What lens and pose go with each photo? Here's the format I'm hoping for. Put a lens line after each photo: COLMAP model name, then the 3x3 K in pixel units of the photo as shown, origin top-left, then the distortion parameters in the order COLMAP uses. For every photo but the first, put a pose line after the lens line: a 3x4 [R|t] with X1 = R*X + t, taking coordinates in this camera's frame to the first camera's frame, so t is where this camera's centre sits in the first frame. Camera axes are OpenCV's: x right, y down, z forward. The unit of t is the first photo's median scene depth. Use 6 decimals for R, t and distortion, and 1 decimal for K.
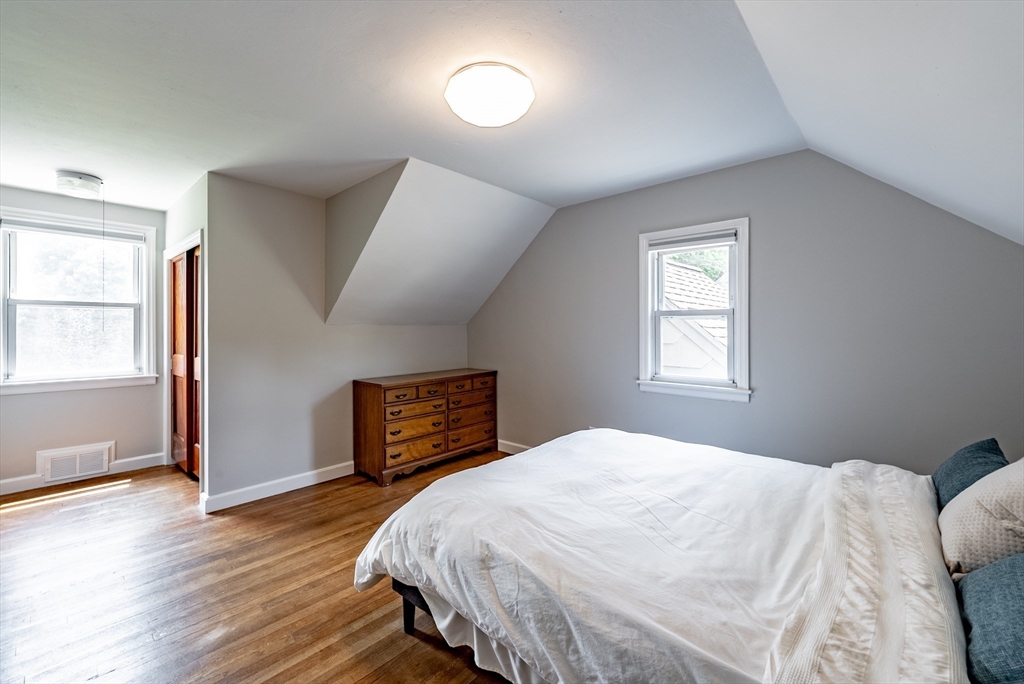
lens RADIAL K [[420.2, 0, 511.3], [0, 420.2, 328.7], [0, 0, 1]] dist [-0.000276, -0.000080]
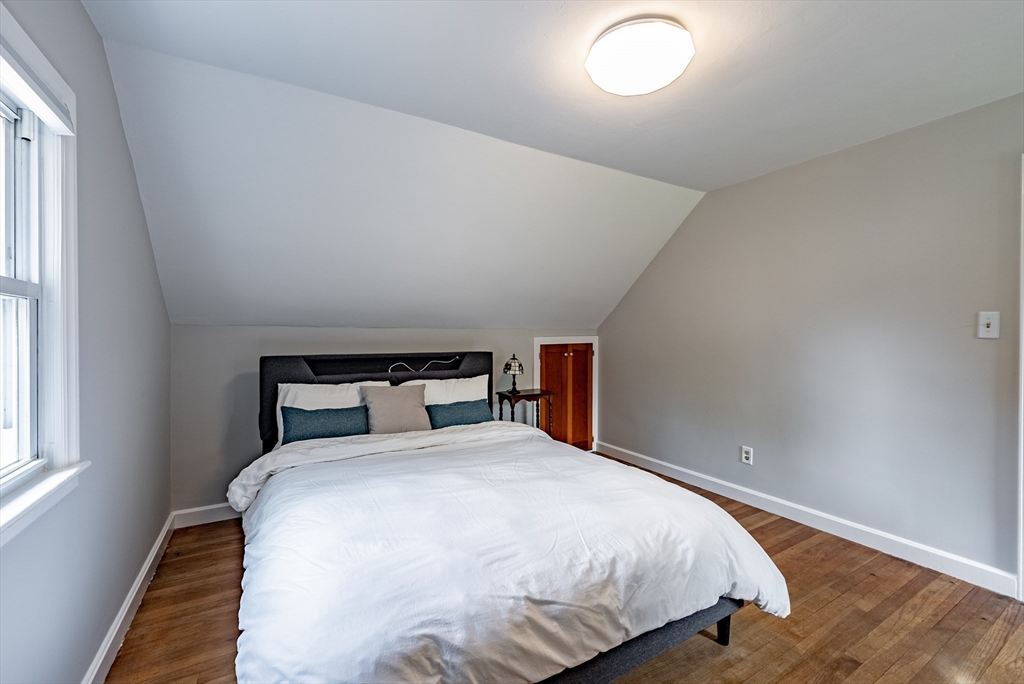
lens RADIAL K [[425.8, 0, 511.5], [0, 425.8, 331.9], [0, 0, 1]] dist [0.001163, -0.000095]
pose [[-0.956066, 0.001401, 0.293147, -0.042778], [0.000146, 0.999991, -0.004303, 0.002975], [-0.293150, -0.004071, -0.956058, 1.295741]]
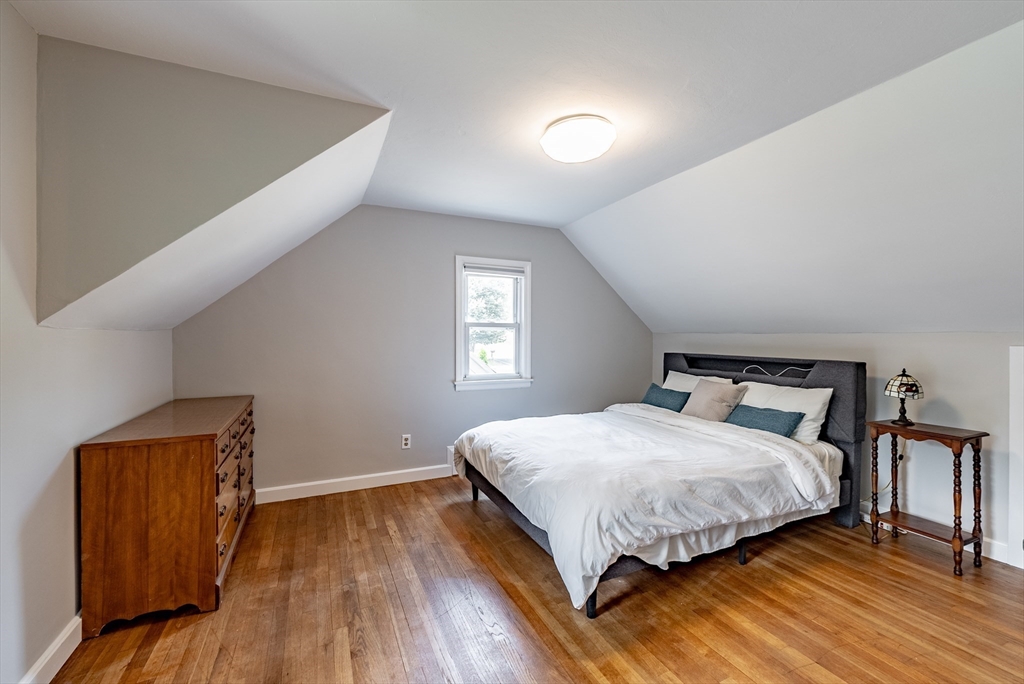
lens RADIAL K [[425.8, 0, 511.5], [0, 425.8, 331.9], [0, 0, 1]] dist [0.001163, -0.000095]
pose [[0.381705, 0.011375, 0.924214, -0.838917], [-0.003503, 0.999935, -0.010860, -0.001373], [-0.924278, 0.000908, 0.381720, 0.481655]]
